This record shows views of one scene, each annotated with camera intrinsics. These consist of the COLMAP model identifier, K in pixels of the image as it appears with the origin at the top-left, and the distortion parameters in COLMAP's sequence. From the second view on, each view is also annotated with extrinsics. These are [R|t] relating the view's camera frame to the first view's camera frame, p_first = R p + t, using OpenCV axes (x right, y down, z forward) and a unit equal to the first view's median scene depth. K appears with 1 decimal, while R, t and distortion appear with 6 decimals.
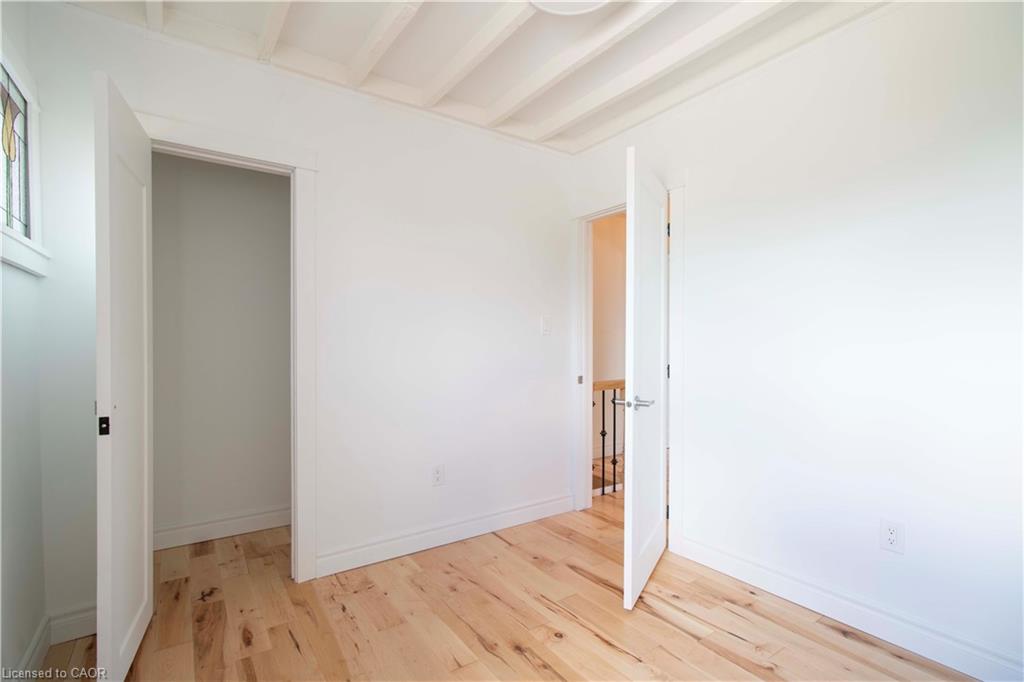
lens RADIAL K [[490.6, 0, 508.3], [0, 490.6, 337.1], [0, 0, 1]] dist [-0.000073, 0.000386]
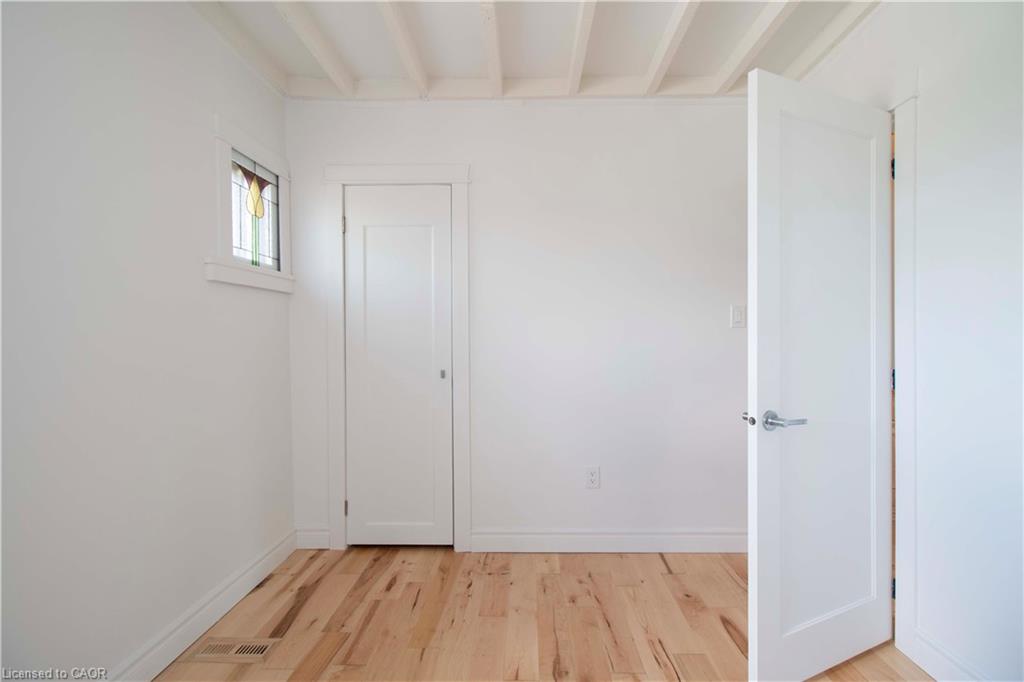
lens RADIAL K [[486.2, 0, 512.6], [0, 486.2, 331.0], [0, 0, 1]] dist [-0.000771, -0.000461]
pose [[0.808488, -0.011477, -0.588401, 0.358787], [0.010229, 0.999933, -0.005448, 0.002843], [0.588424, -0.001614, 0.808551, 0.187026]]
